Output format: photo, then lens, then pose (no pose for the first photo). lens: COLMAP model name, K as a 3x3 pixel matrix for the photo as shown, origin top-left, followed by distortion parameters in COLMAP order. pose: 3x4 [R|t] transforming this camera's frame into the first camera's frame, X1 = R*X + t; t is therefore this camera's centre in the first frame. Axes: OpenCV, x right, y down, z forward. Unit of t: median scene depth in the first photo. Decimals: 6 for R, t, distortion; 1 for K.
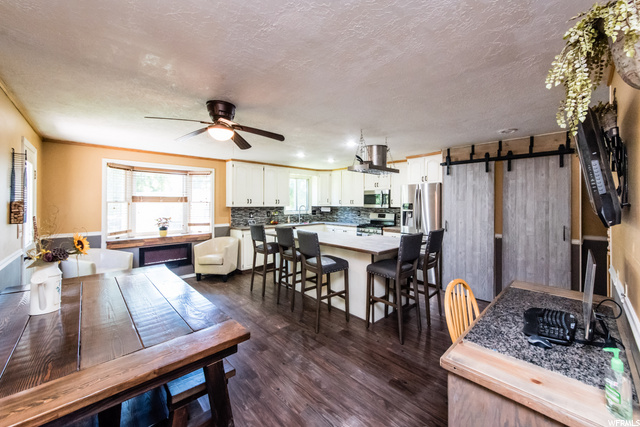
lens RADIAL K [[243.4, 0, 329.6], [0, 243.4, 201.8], [0, 0, 1]] dist [-0.001180, -0.000143]
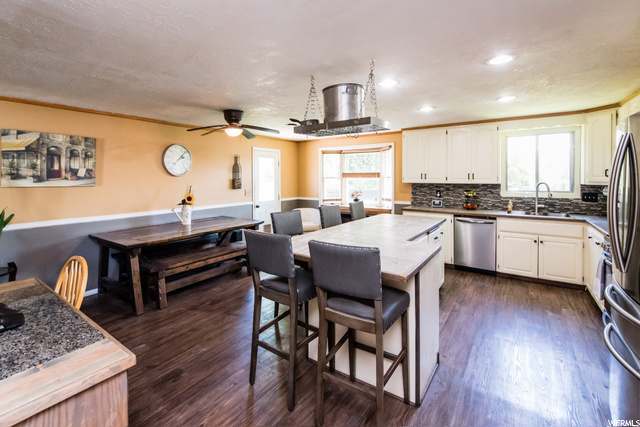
lens RADIAL K [[290.1, 0, 307.4], [0, 290.1, 182.2], [0, 0, 1]] dist [-0.003085, -0.000788]
pose [[0.163358, 0.015551, -0.986444, 0.653453], [0.008723, 0.999814, 0.017206, -0.002505], [0.986528, -0.011415, 0.163192, 0.536716]]
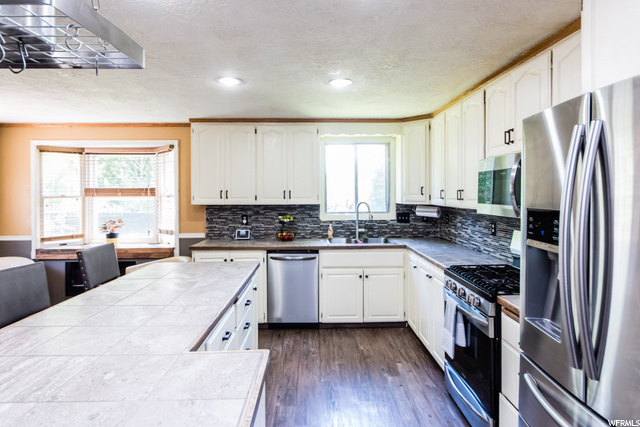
lens RADIAL K [[359.1, 0, 318.9], [0, 359.1, 194.0], [0, 0, 1]] dist [-0.000632, -0.000129]
pose [[0.725958, -0.000860, -0.687739, 0.422721], [0.008763, 0.999930, 0.007999, -0.008359], [0.687683, -0.011834, 0.725914, 0.667967]]
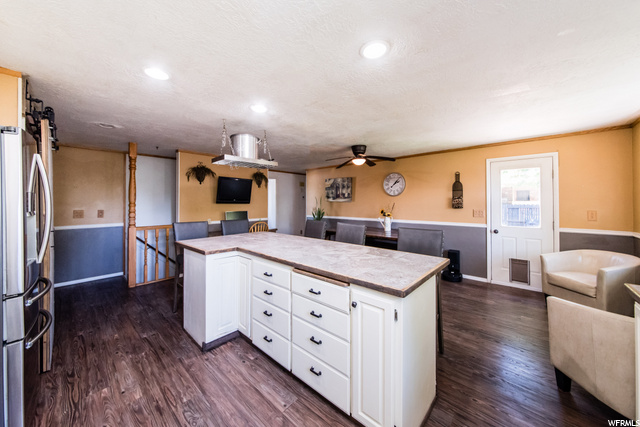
lens RADIAL K [[228.4, 0, 323.4], [0, 228.4, 200.6], [0, 0, 1]] dist [-0.000153, 0.000003]
pose [[-0.998686, 0.004600, -0.051050, -0.022160], [0.004852, 0.999977, -0.004804, 0.015740], [0.051026, -0.005045, -0.998685, 1.319590]]
